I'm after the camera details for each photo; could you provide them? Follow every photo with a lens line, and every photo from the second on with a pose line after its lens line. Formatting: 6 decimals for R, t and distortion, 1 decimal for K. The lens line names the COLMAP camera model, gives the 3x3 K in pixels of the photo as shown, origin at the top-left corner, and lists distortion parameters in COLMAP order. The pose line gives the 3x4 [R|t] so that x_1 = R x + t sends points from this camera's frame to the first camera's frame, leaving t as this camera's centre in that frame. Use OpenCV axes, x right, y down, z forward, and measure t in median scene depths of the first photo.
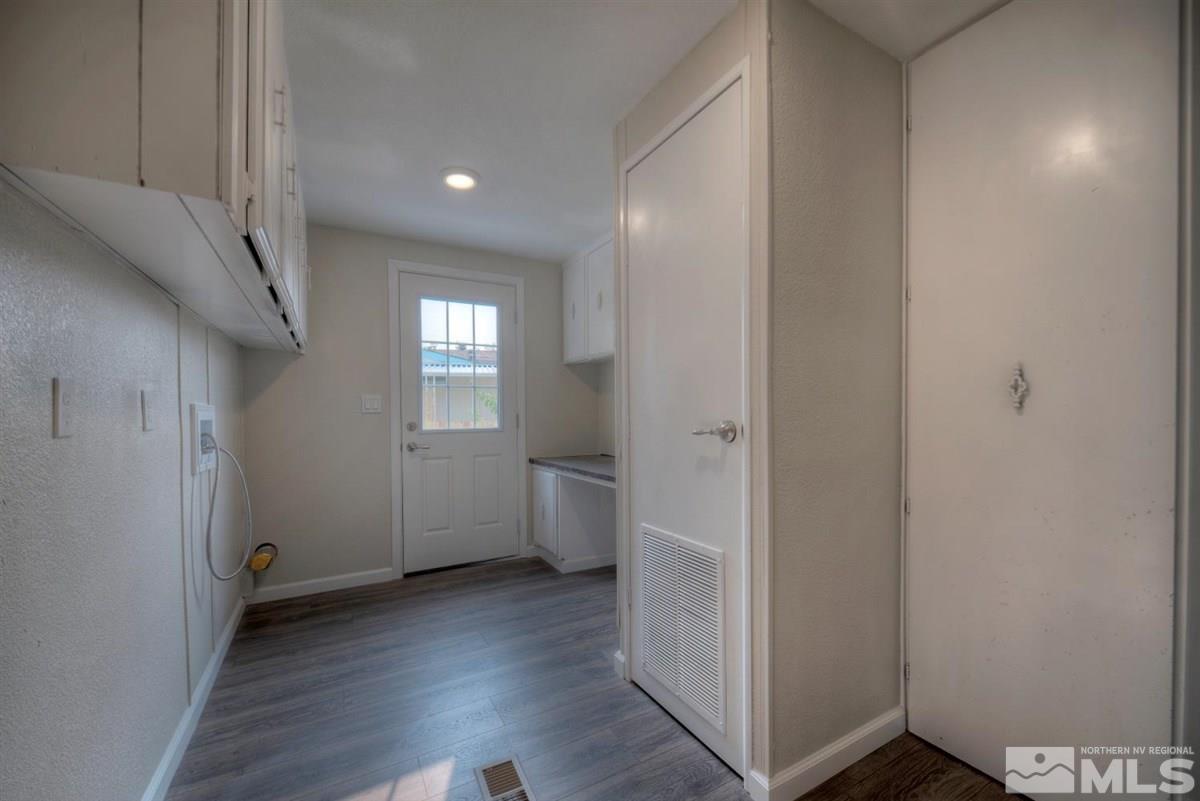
lens RADIAL K [[485.8, 0, 595.1], [0, 485.8, 404.0], [0, 0, 1]] dist [0.000842, -0.000013]
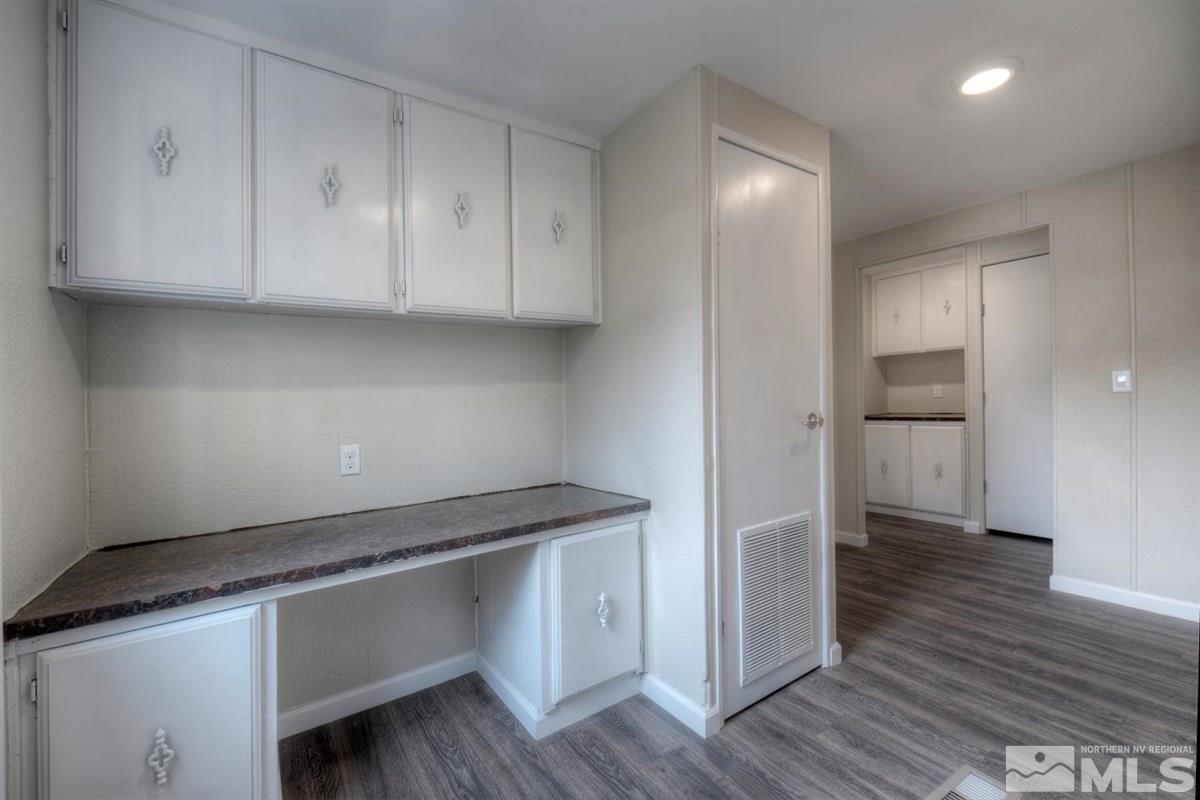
lens RADIAL K [[485.8, 0, 595.1], [0, 485.8, 403.5], [0, 0, 1]] dist [0.000842, -0.000013]
pose [[-0.093160, 0.015401, 0.995532, -0.914259], [0.021705, 0.999674, -0.013434, 0.009797], [-0.995415, 0.020357, -0.093464, 1.531745]]
